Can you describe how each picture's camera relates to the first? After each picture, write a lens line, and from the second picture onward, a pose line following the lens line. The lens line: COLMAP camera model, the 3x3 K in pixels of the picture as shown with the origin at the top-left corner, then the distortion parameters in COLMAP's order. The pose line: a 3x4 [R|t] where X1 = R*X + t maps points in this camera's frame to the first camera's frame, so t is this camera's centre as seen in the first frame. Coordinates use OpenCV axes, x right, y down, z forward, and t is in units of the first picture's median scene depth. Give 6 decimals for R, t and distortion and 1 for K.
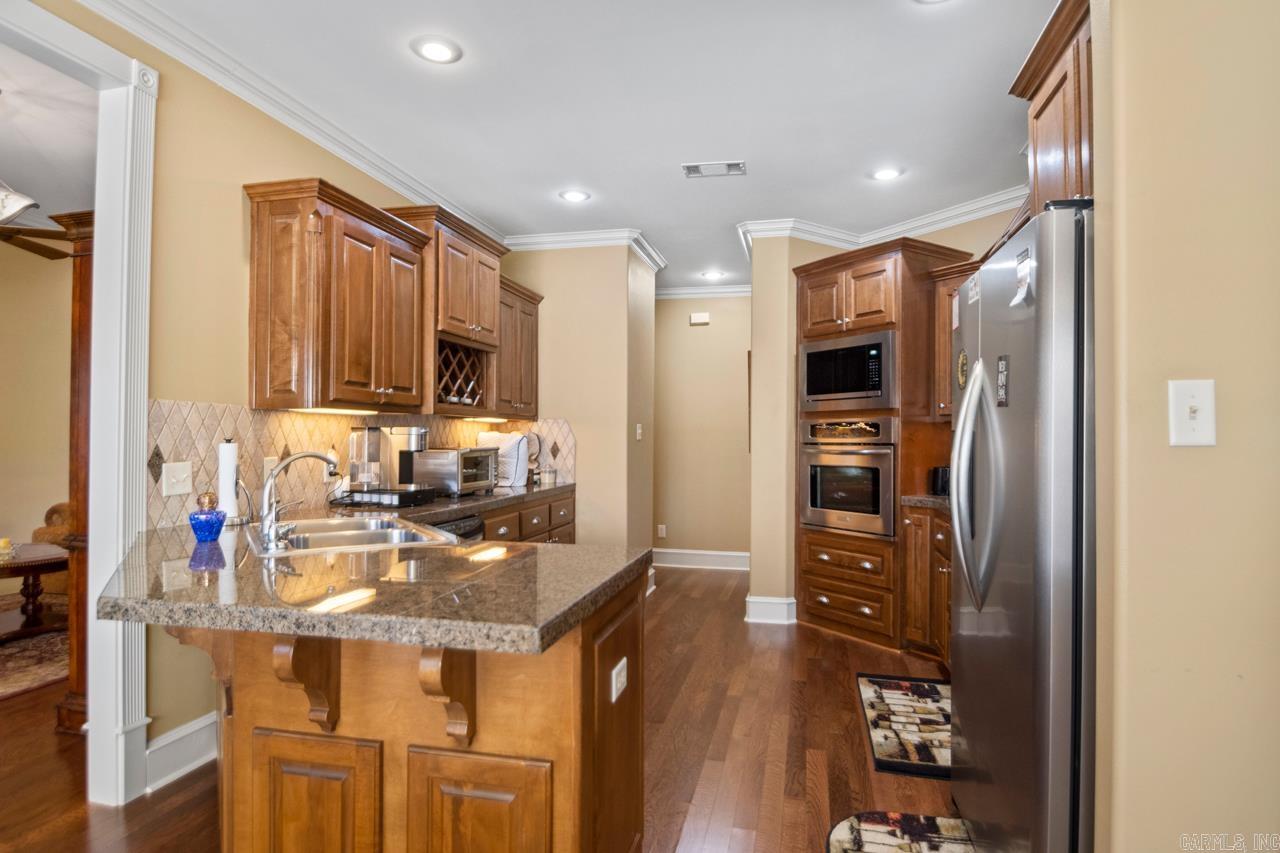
lens RADIAL K [[698.1, 0, 642.8], [0, 698.1, 425.0], [0, 0, 1]] dist [-0.011498, -0.001905]
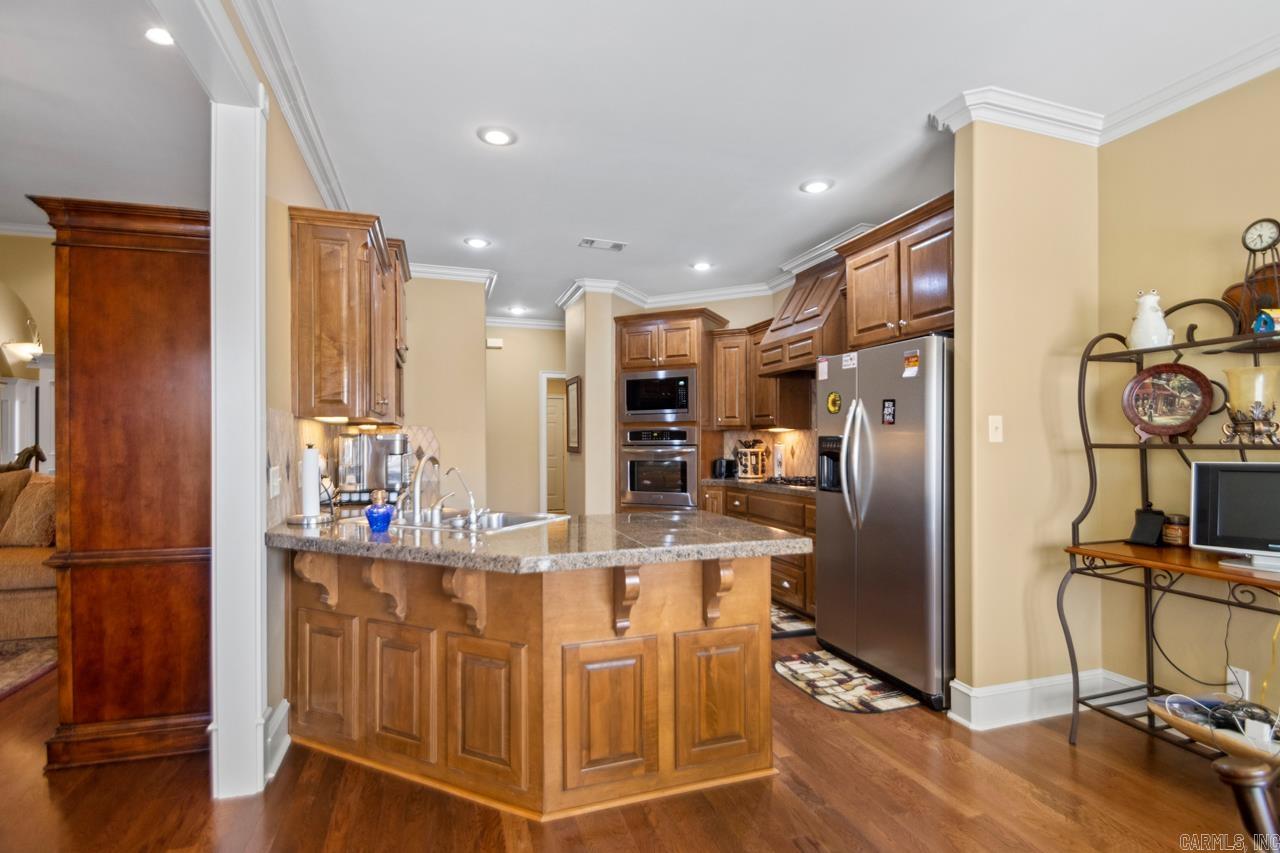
lens RADIAL K [[611.1, 0, 641.6], [0, 611.1, 436.6], [0, 0, 1]] dist [-0.000988, -0.000083]
pose [[0.852914, -0.002024, 0.522047, -0.597939], [-0.002879, 0.999959, 0.008579, -0.002129], [-0.522043, -0.008820, 0.852874, -0.082887]]
